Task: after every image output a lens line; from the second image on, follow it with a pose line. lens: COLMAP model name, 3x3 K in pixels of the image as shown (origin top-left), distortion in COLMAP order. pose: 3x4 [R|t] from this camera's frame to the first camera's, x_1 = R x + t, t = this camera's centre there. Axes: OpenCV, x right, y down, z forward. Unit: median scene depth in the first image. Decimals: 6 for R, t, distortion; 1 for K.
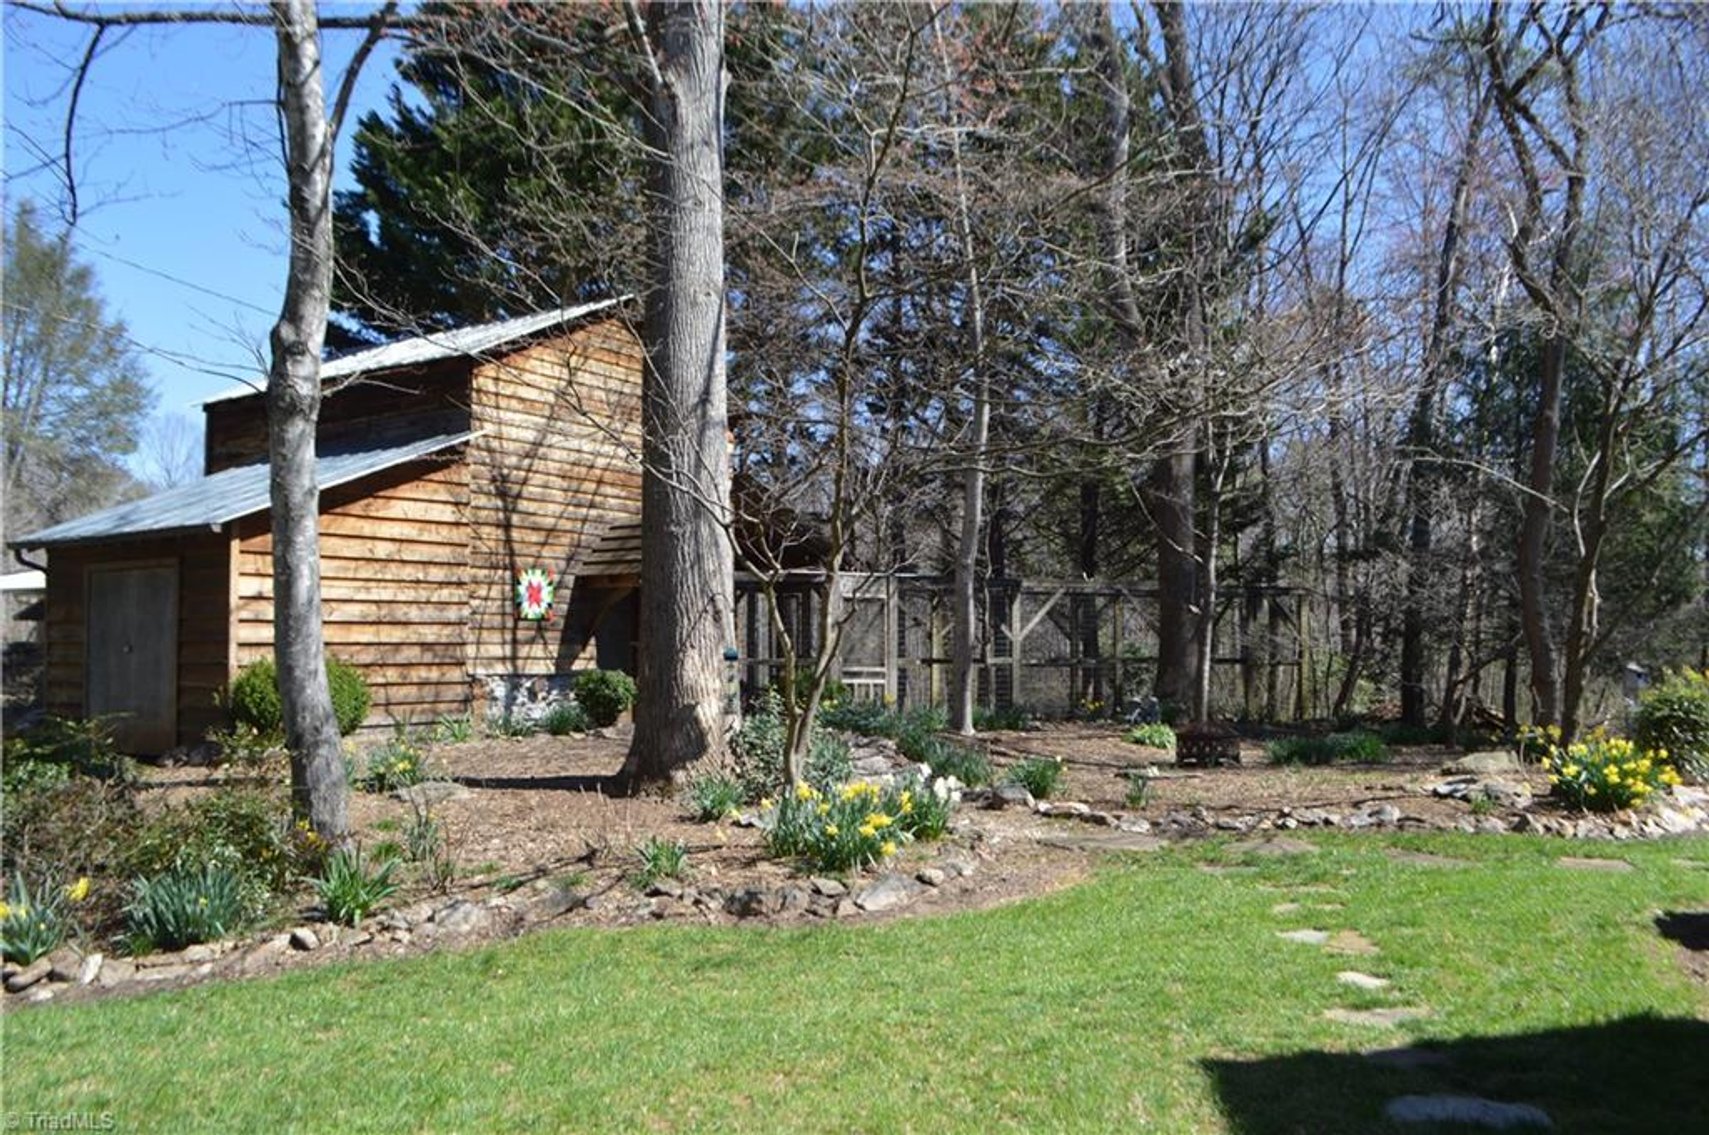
lens RADIAL K [[1359.0, 0, 854.0], [0, 1359.0, 573.0], [0, 0, 1]] dist [-0.089060, -0.012086]
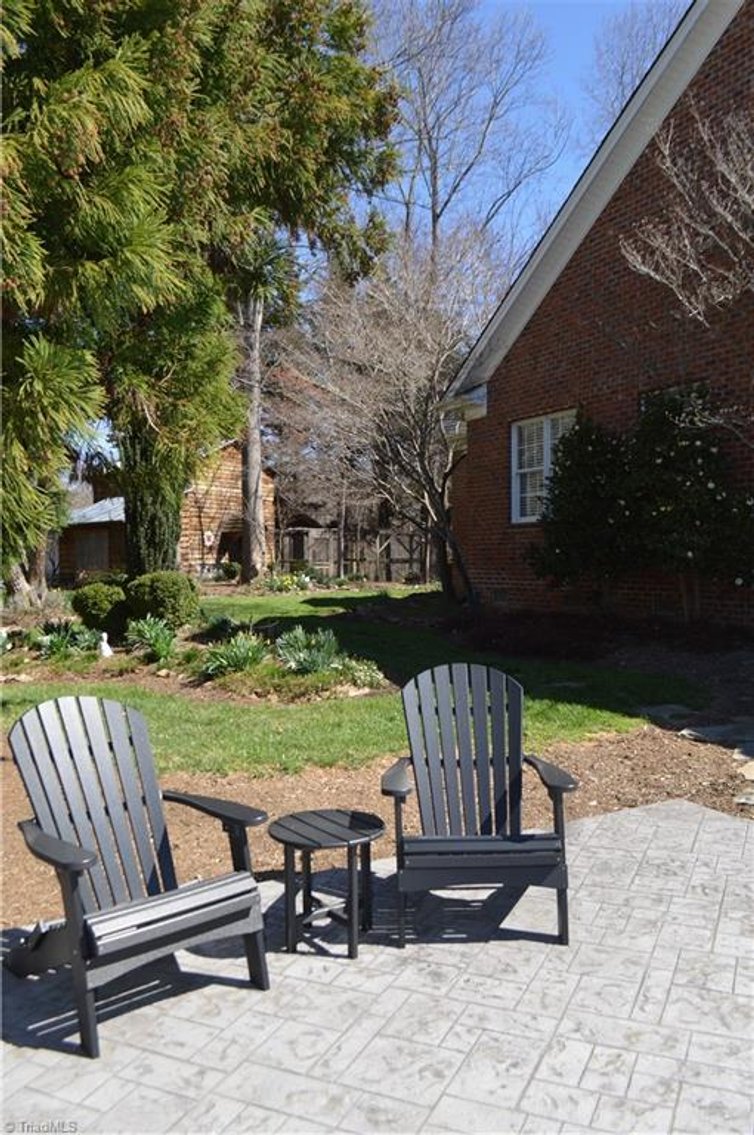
lens RADIAL K [[902.6, 0, 376.7], [0, 902.6, 564.2], [0, 0, 1]] dist [-0.089060, -0.012086]
pose [[0.999839, -0.014648, -0.010386, 0.176318], [0.015165, 0.998552, 0.051607, -0.026465], [0.009615, -0.051756, 0.998613, -1.094128]]
